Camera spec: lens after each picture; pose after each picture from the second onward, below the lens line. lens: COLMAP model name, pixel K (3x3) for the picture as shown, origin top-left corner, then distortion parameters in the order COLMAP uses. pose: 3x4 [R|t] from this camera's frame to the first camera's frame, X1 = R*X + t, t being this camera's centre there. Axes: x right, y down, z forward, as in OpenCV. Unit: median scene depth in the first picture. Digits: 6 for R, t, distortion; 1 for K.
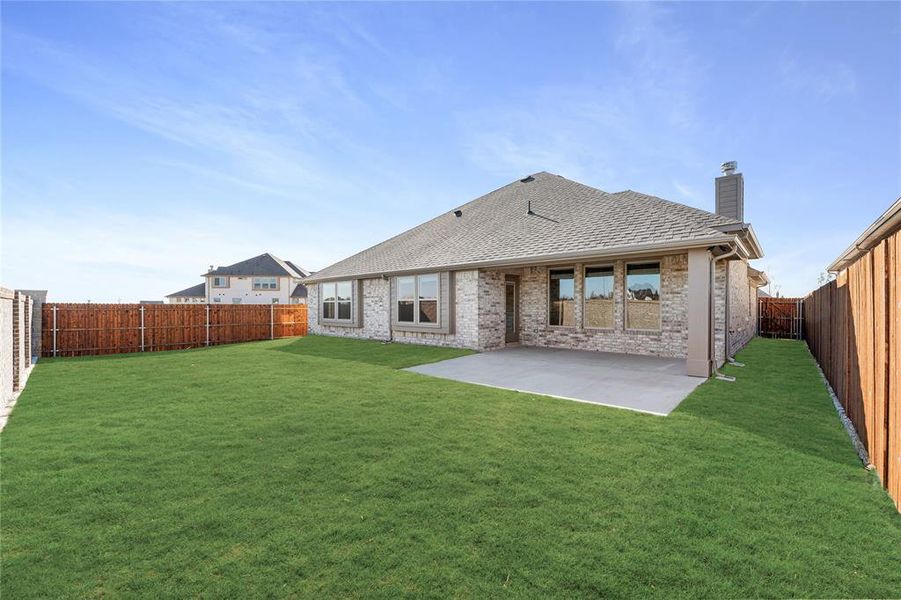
lens RADIAL K [[383.8, 0, 457.5], [0, 383.8, 305.7], [0, 0, 1]] dist [0.010628, -0.000044]
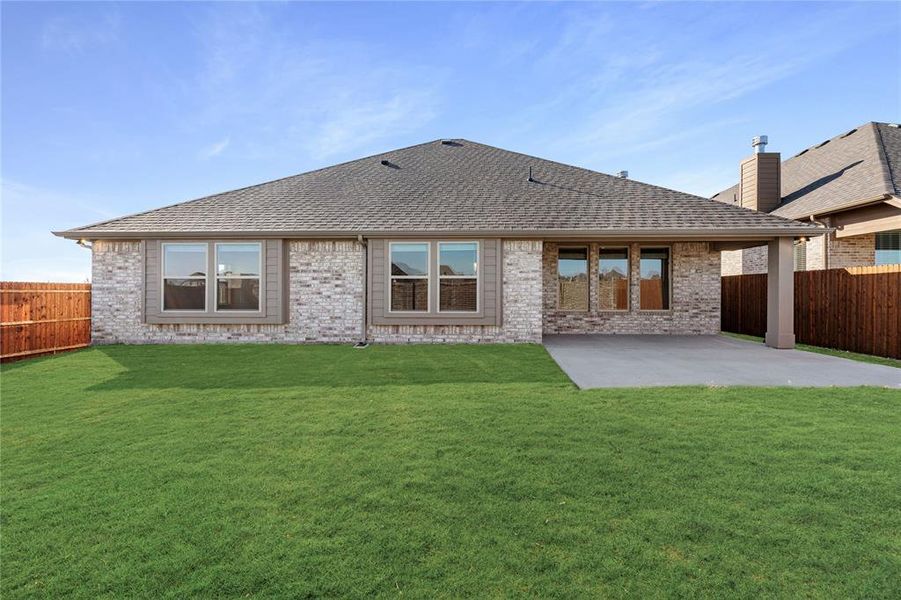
lens RADIAL K [[383.8, 0, 460.6], [0, 383.8, 285.6], [0, 0, 1]] dist [0.010628, -0.000044]
pose [[0.746950, 0.010953, 0.664790, -0.542607], [-0.003564, 0.999916, -0.012470, 0.007630], [-0.664871, 0.006946, 0.746926, 0.492885]]
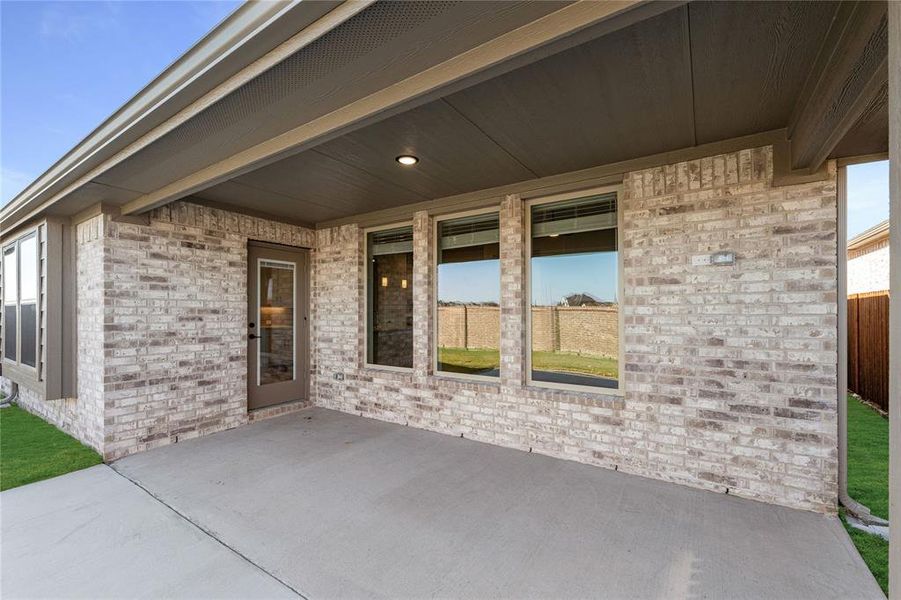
lens RADIAL K [[383.8, 0, 458.9], [0, 383.8, 305.8], [0, 0, 1]] dist [0.010628, -0.000044]
pose [[0.989569, 0.002378, 0.144040, 0.285726], [0.000237, 0.999836, -0.018131, -0.005433], [-0.144060, 0.017976, 0.989406, 0.579256]]
